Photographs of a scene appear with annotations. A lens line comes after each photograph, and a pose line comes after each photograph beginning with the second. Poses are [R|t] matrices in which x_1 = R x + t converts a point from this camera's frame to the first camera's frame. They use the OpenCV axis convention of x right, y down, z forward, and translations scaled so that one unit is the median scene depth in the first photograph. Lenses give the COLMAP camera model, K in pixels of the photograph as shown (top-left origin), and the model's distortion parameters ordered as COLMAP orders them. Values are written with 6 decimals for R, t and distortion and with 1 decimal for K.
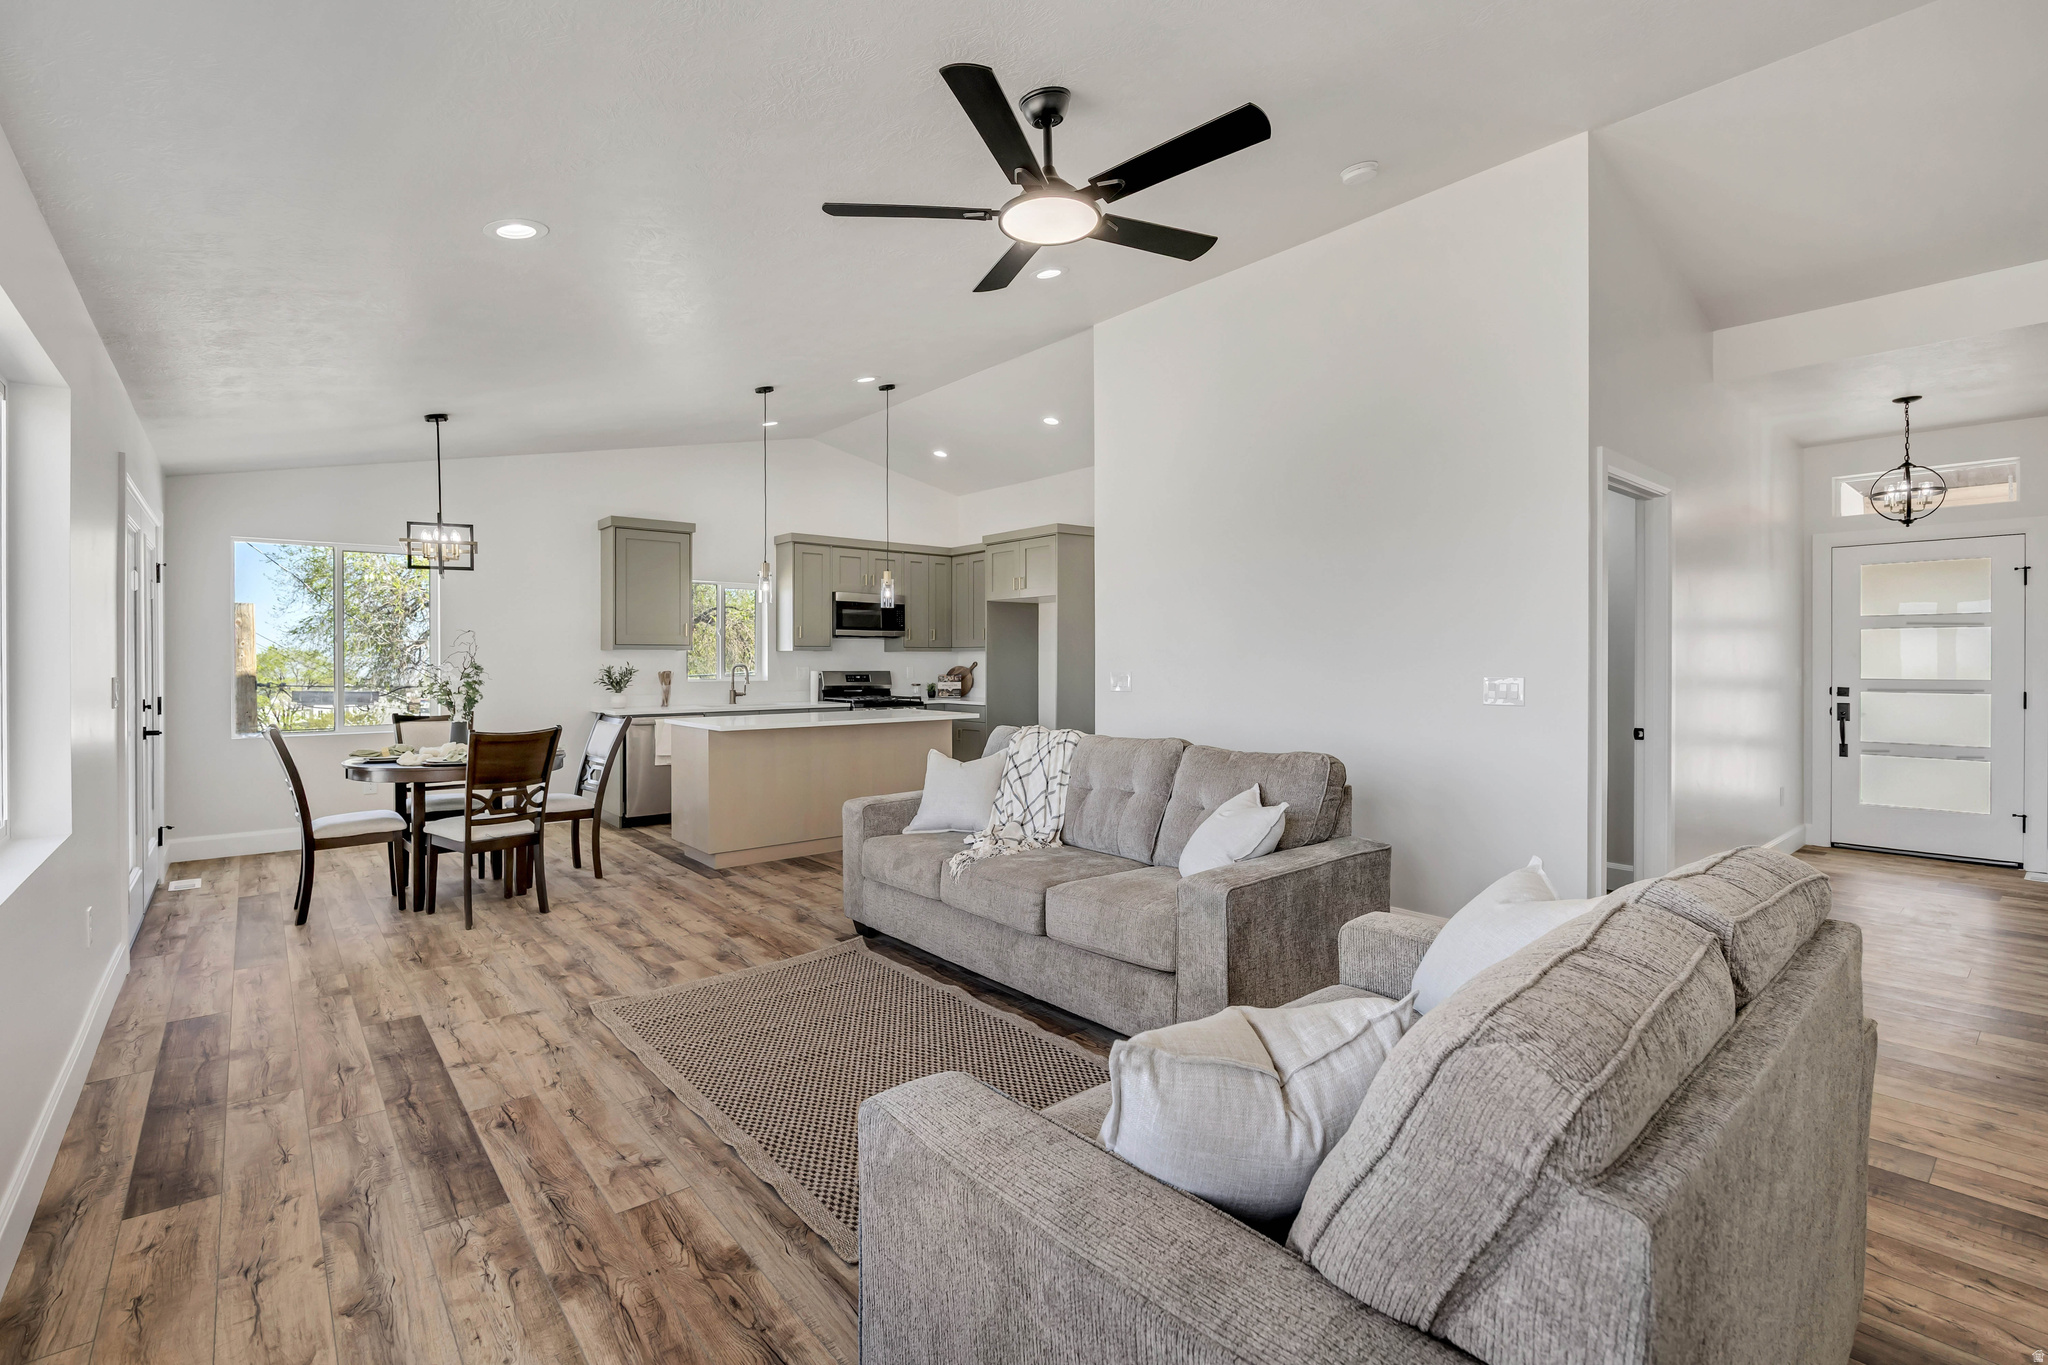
lens RADIAL K [[935.5, 0, 983.2], [0, 935.5, 640.5], [0, 0, 1]] dist [-0.000615, 0.000218]
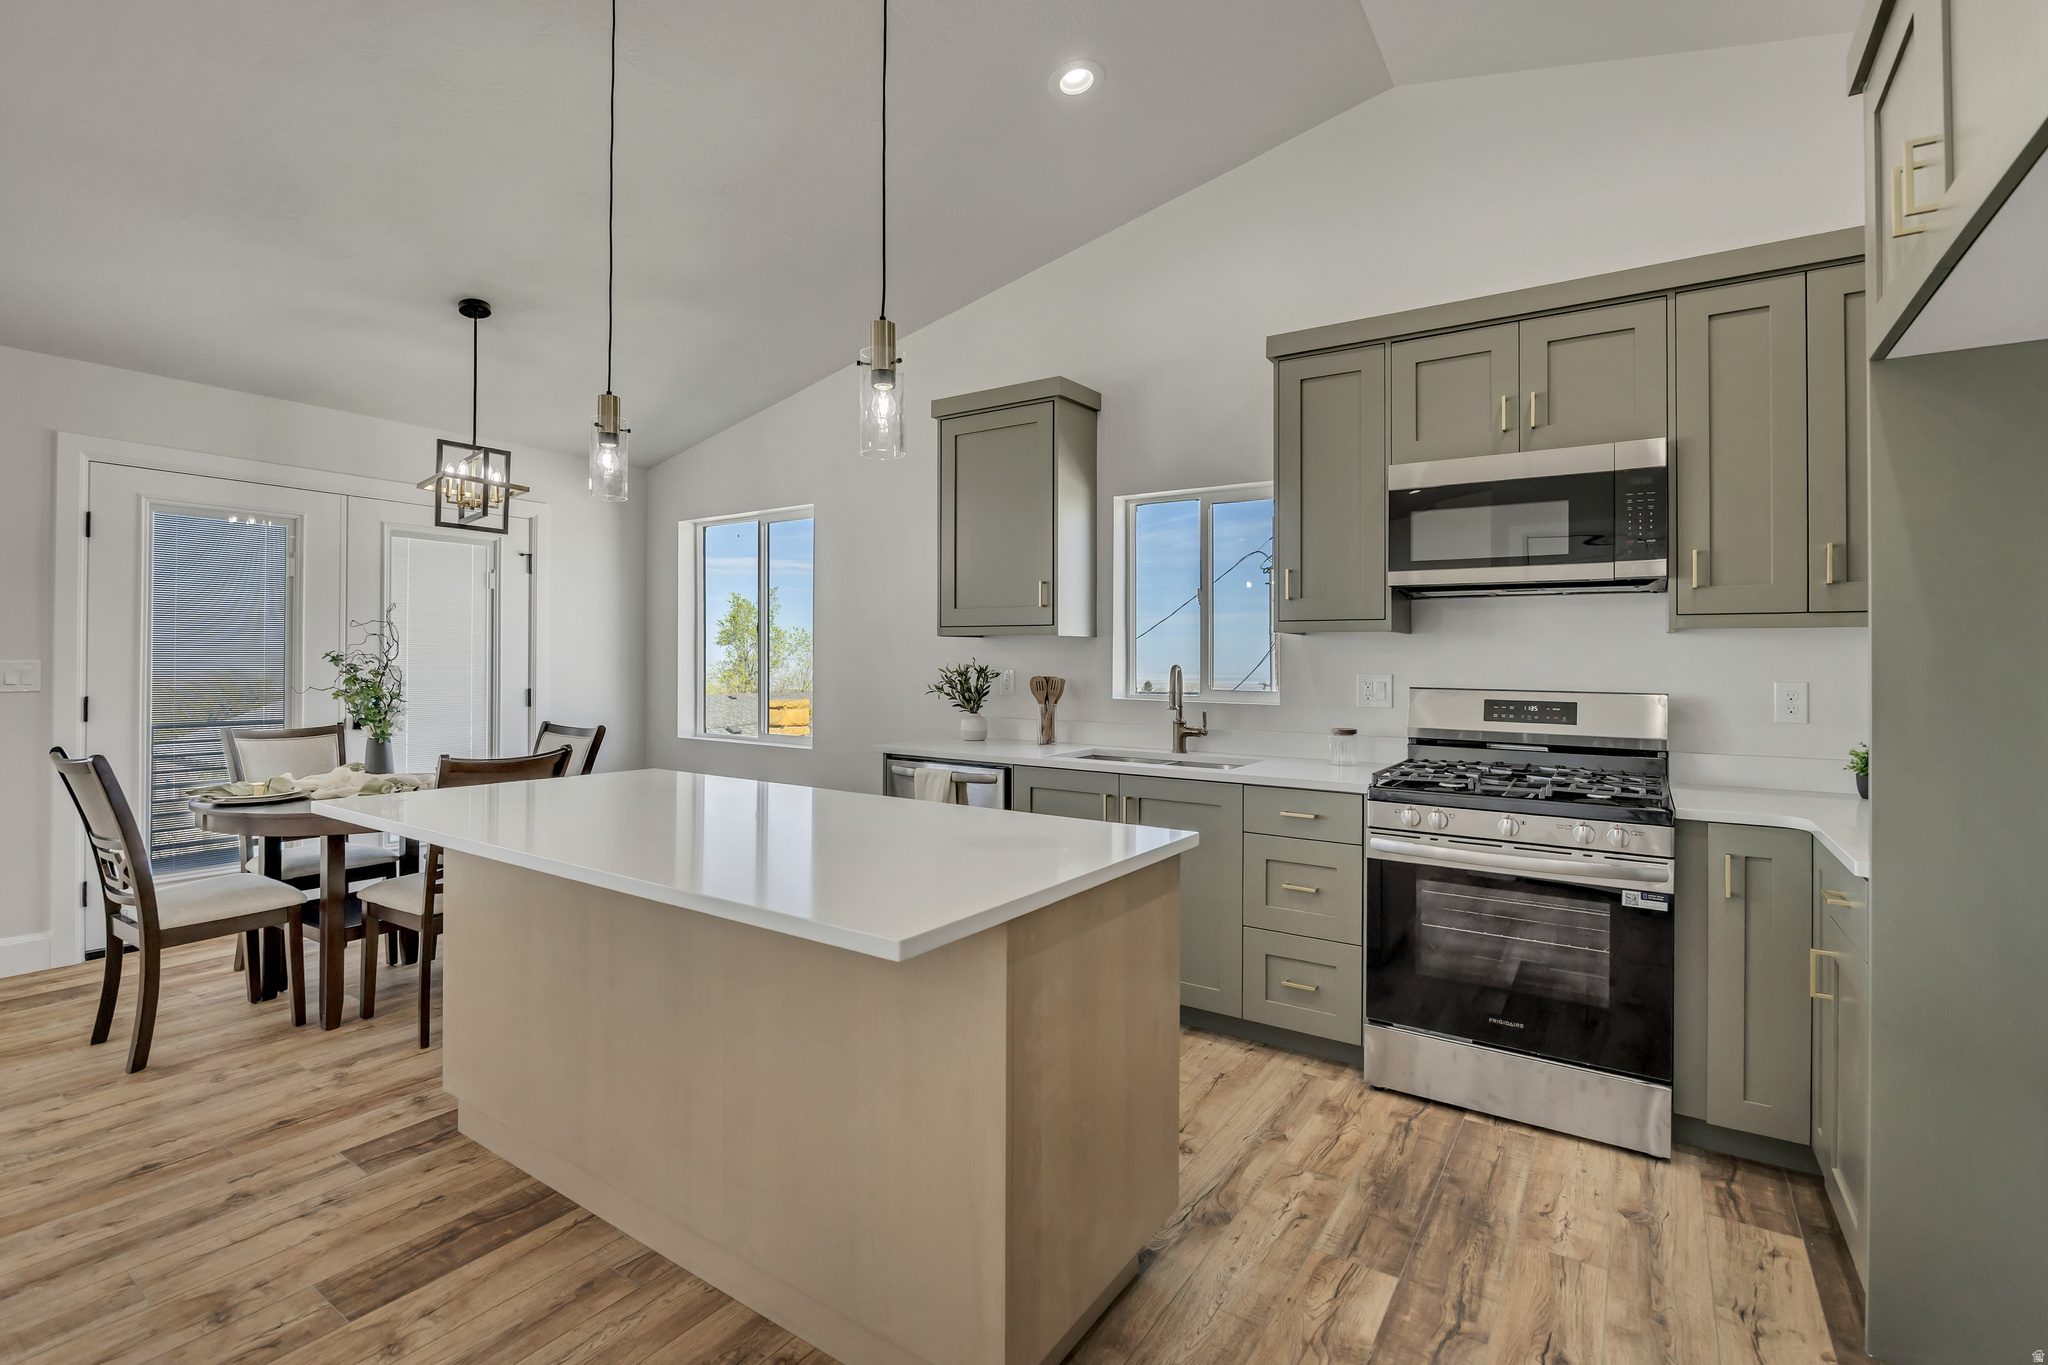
lens RADIAL K [[930.0, 0, 1016.6], [0, 930.0, 665.2], [0, 0, 1]] dist [-0.013678, 0.000094]
pose [[0.309449, 0.008772, -0.950875, 0.149844], [0.010338, 0.999867, 0.012588, 0.020381], [0.950860, -0.013725, 0.309318, 0.840243]]
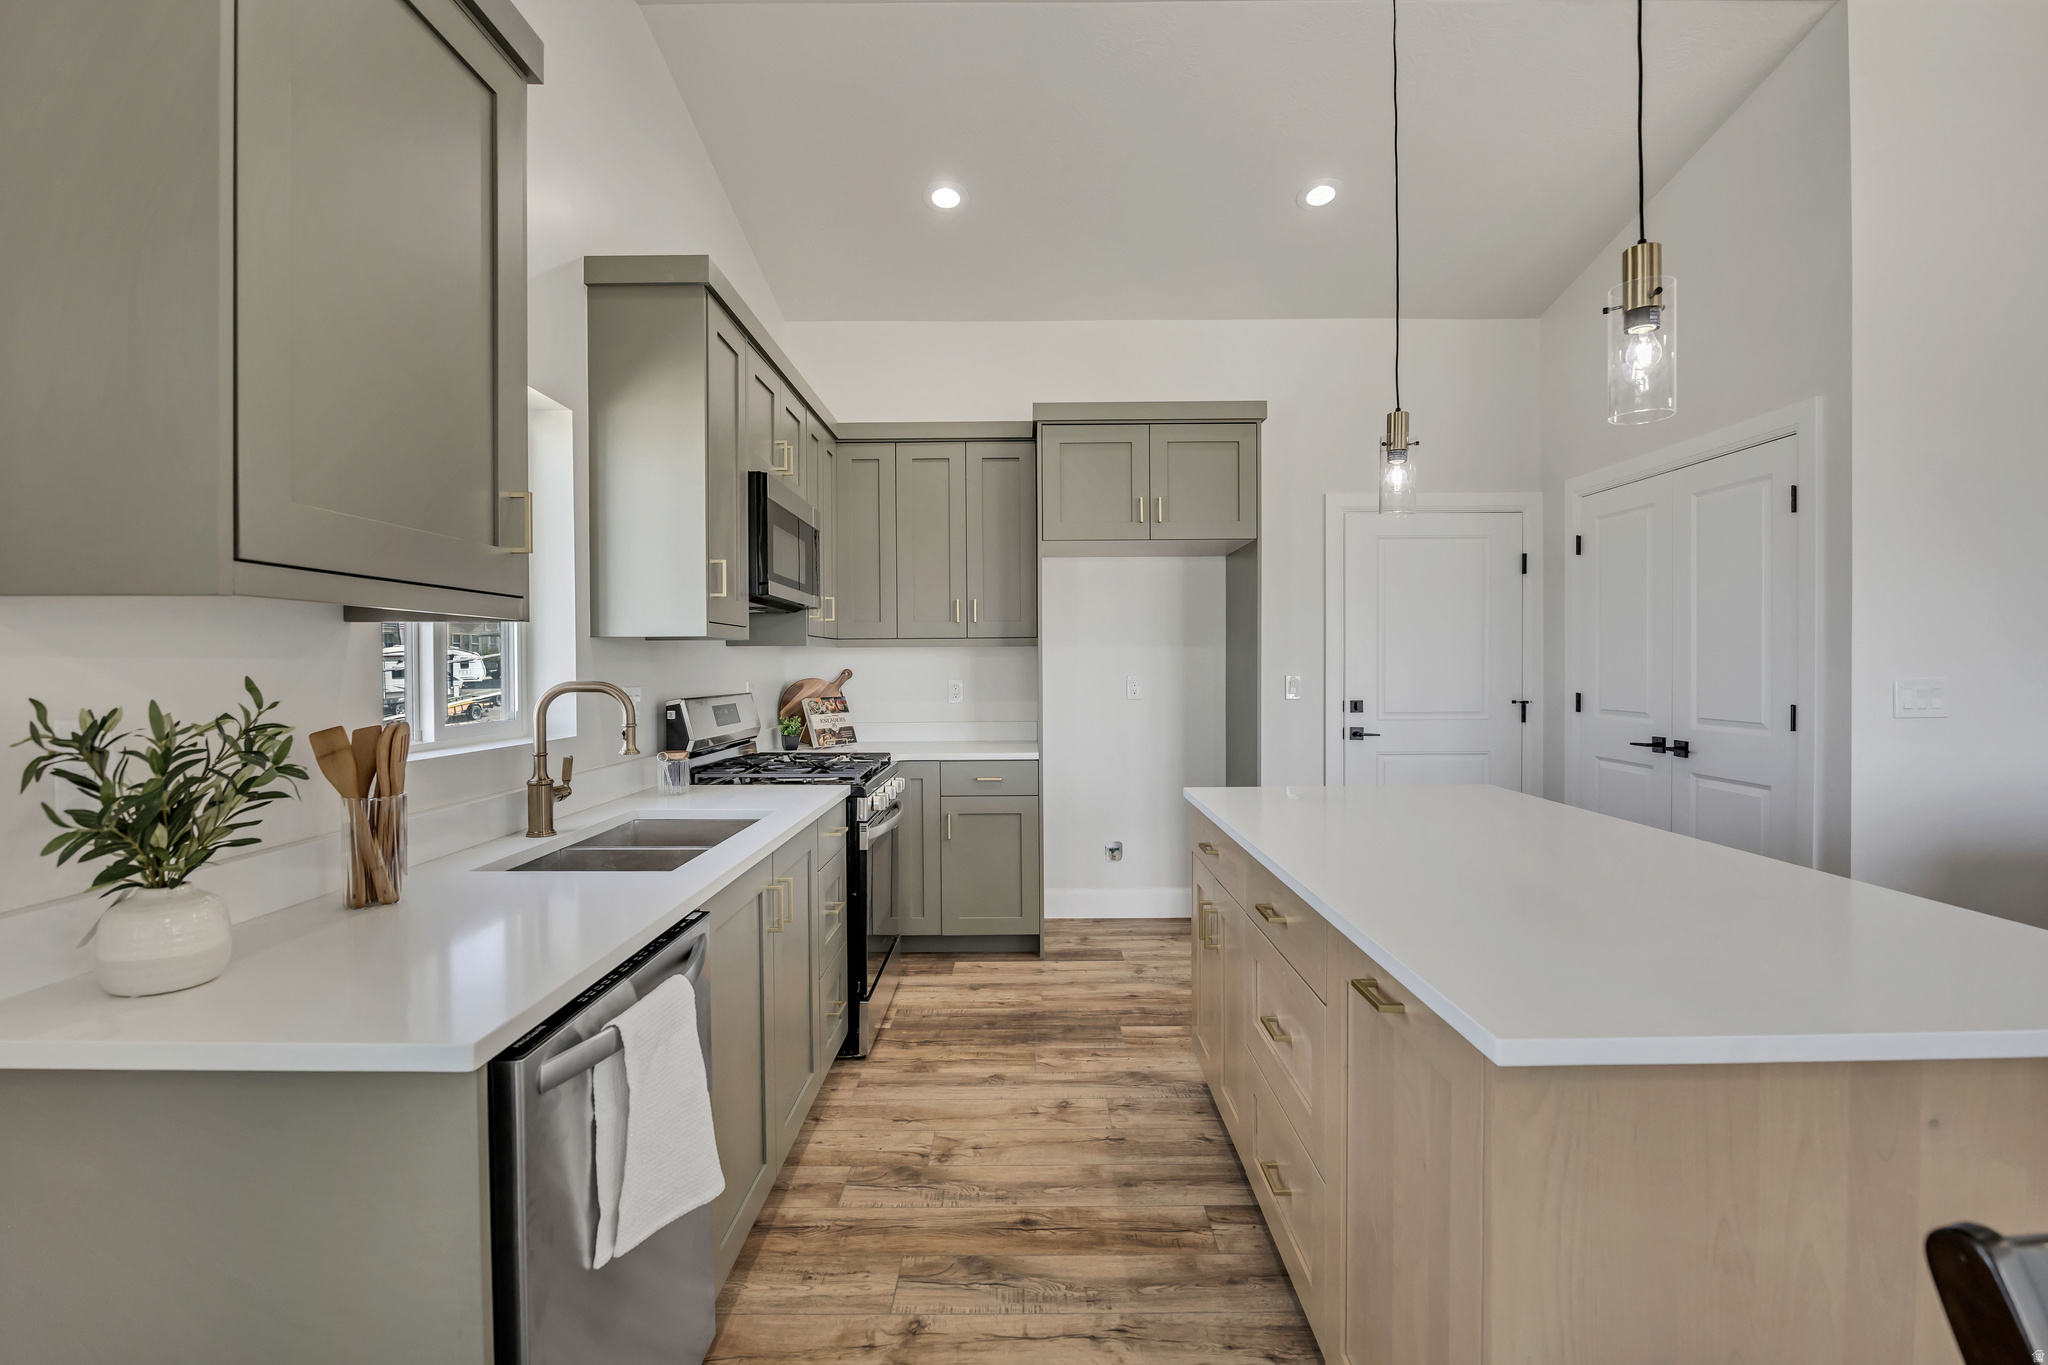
lens RADIAL K [[930.0, 0, 1016.6], [0, 930.0, 665.2], [0, 0, 1]] dist [-0.013678, 0.000094]
pose [[0.614669, -0.003561, 0.788777, -0.417686], [-0.010812, 0.999858, 0.012940, 0.017082], [-0.788711, -0.016482, 0.614544, 0.789134]]
